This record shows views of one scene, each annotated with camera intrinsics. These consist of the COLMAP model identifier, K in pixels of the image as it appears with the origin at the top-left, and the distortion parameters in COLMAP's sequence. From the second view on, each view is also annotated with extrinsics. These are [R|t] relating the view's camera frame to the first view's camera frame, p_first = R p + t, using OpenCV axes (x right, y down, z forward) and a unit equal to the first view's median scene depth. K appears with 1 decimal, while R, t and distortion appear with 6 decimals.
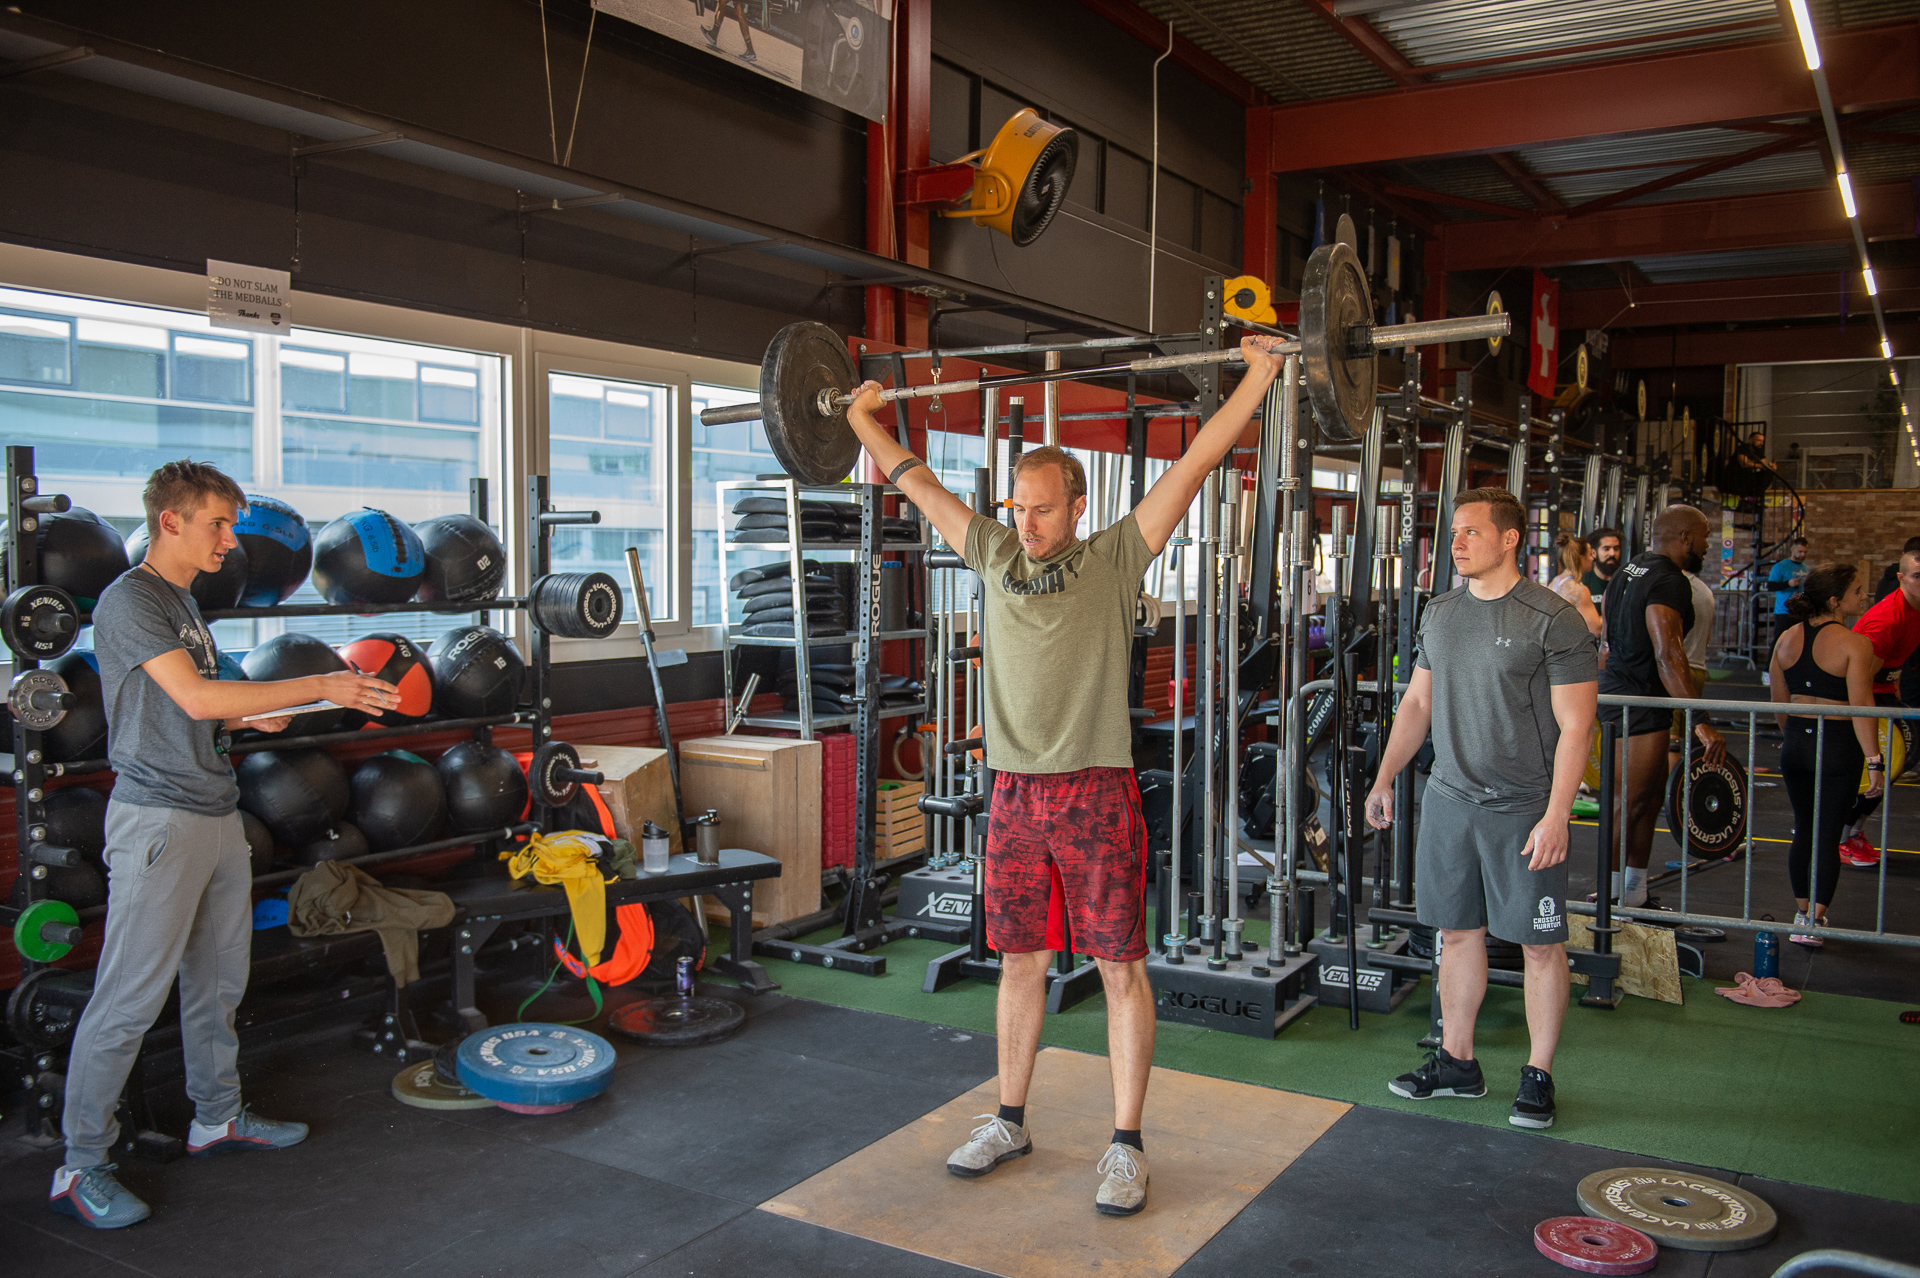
lens RADIAL K [[1610.8, 0, 960.4], [0, 1610.8, 638.6], [0, 0, 1]] dist [-0.011608, 0.001410]
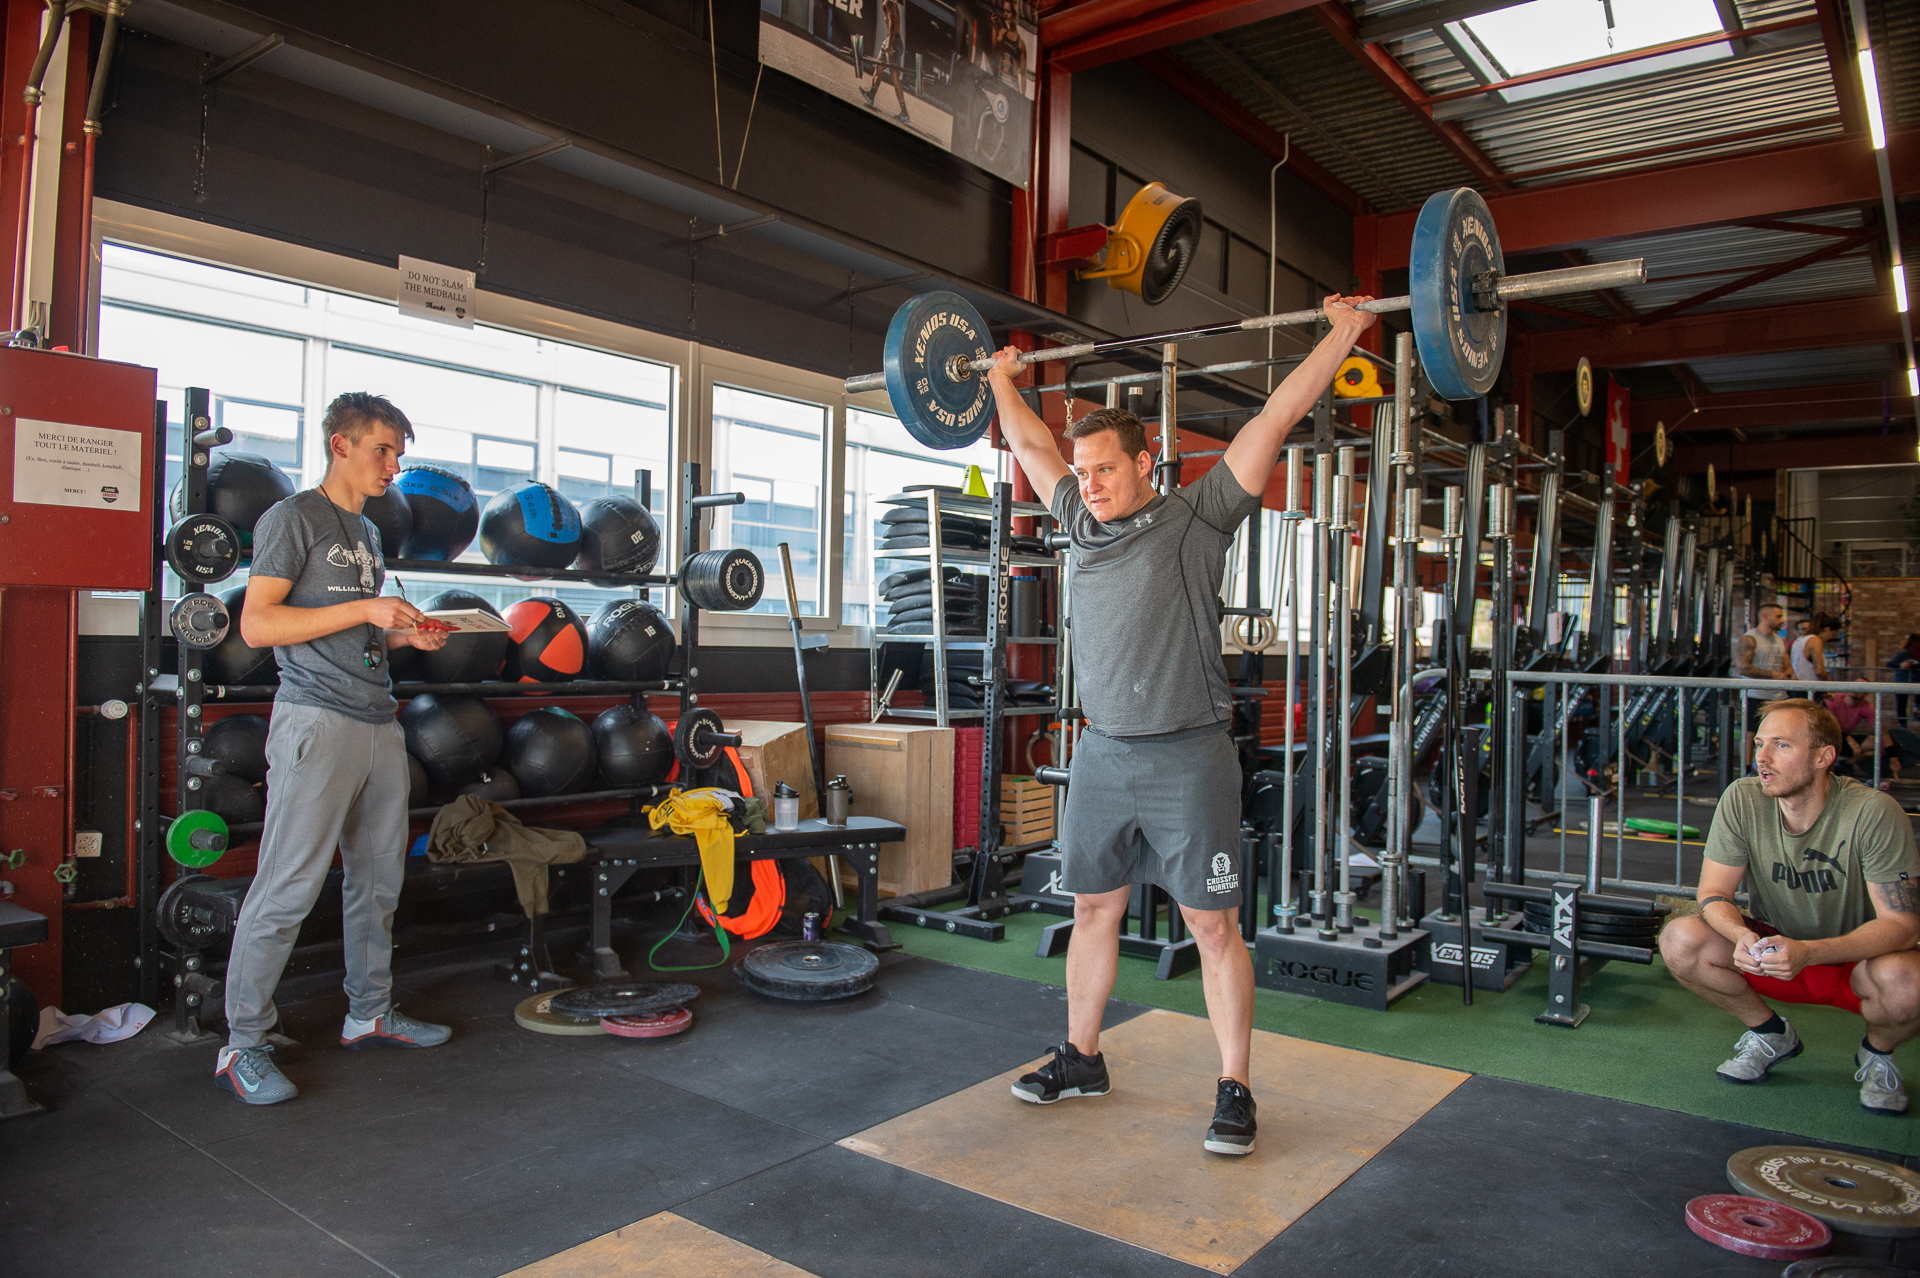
lens RADIAL K [[1306.4, 0, 961.1], [0, 1306.4, 644.0], [0, 0, 1]] dist [-0.053489, 0.000513]
pose [[0.993121, 0.012754, -0.116399, 0.022805], [-0.019266, 0.998301, -0.054998, 0.065758], [0.115500, 0.056862, 0.991679, 0.151839]]
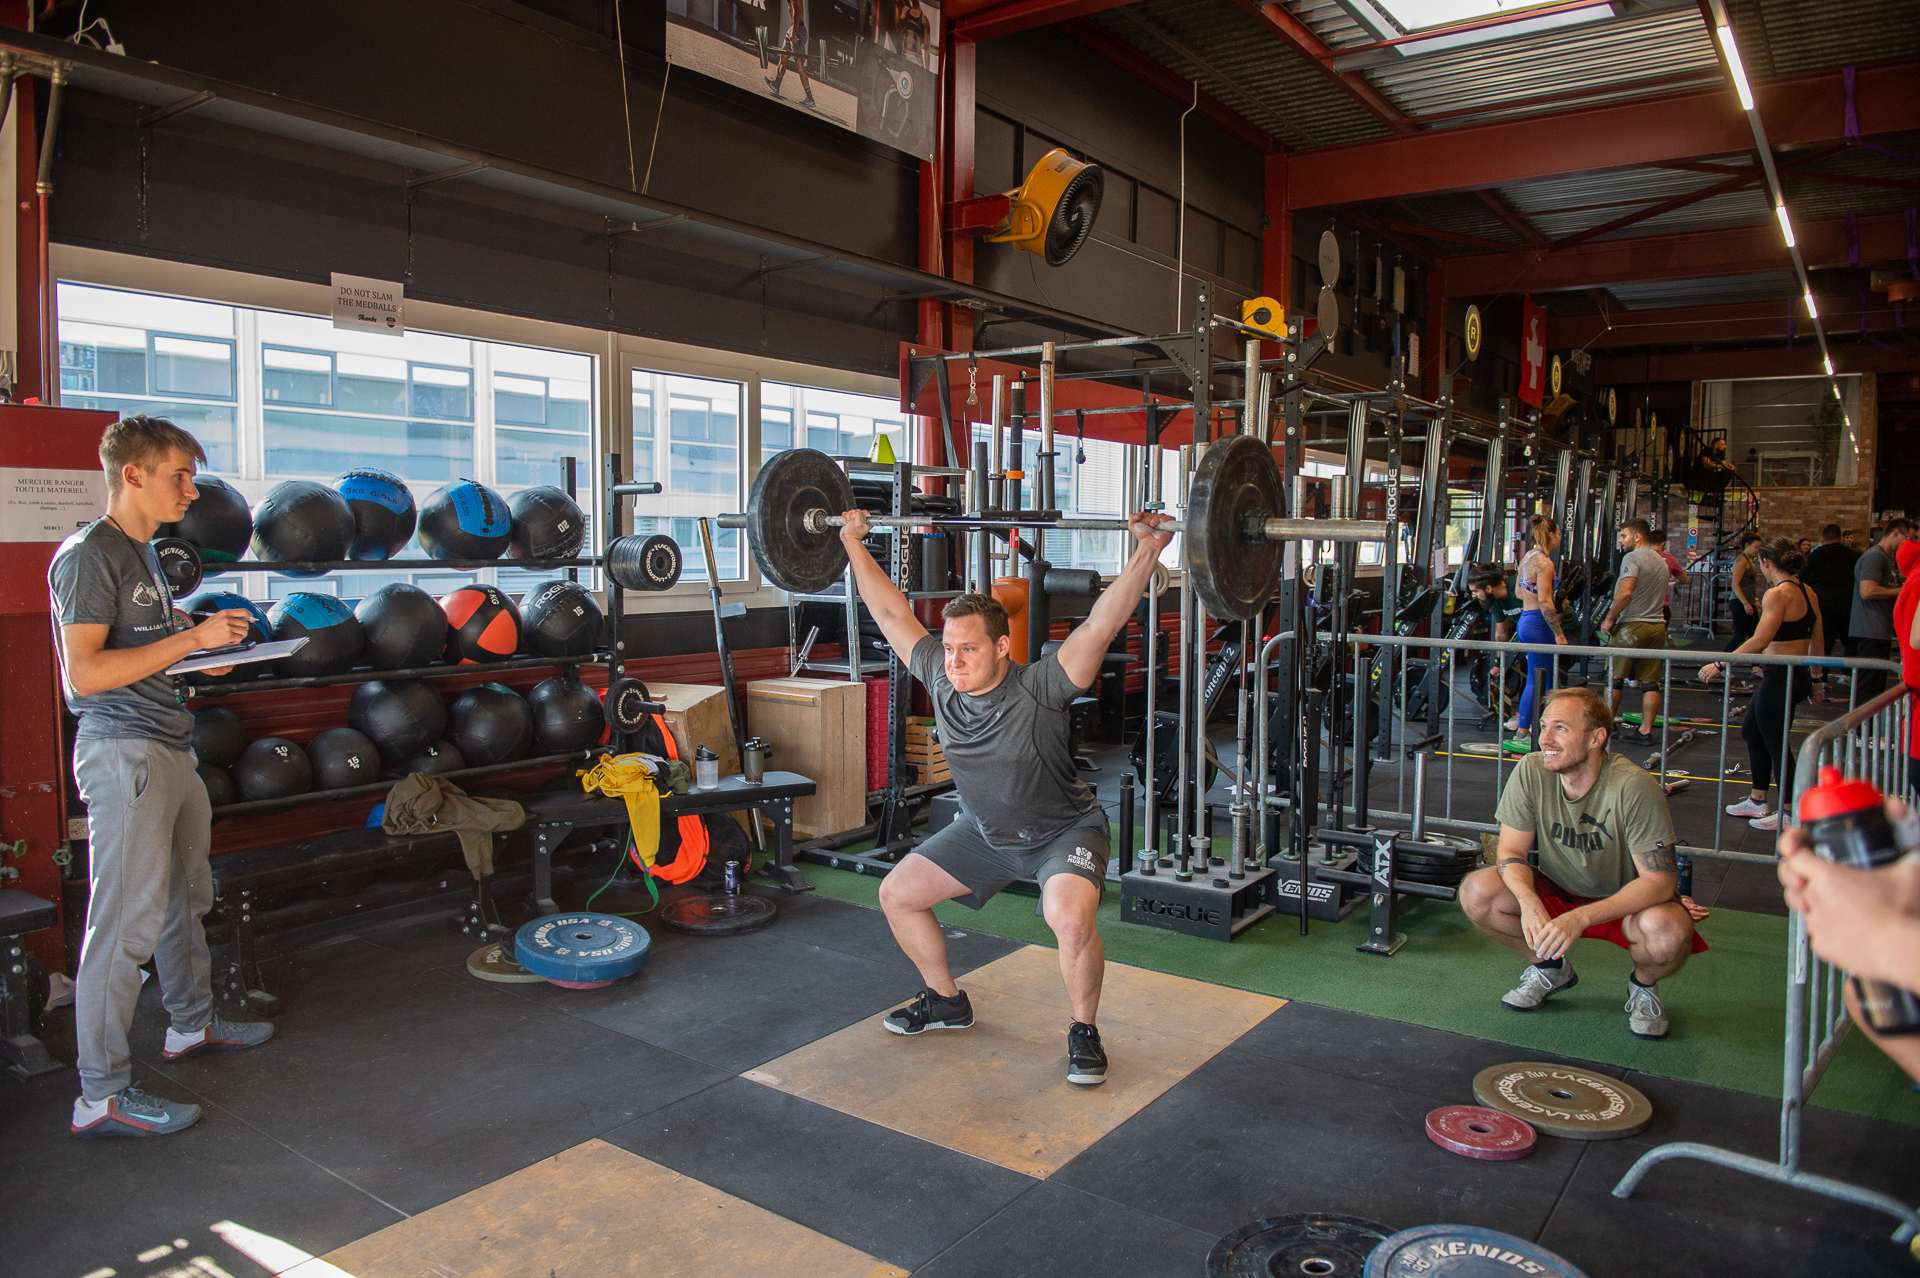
lens RADIAL K [[1306.4, 0, 957.7], [0, 1306.4, 642.2], [0, 0, 1]] dist [-0.053489, 0.000513]
pose [[0.996686, 0.006037, -0.081124, 0.068664], [-0.004327, 0.999765, 0.021233, 0.016050], [0.081233, -0.020812, 0.996478, 0.064210]]
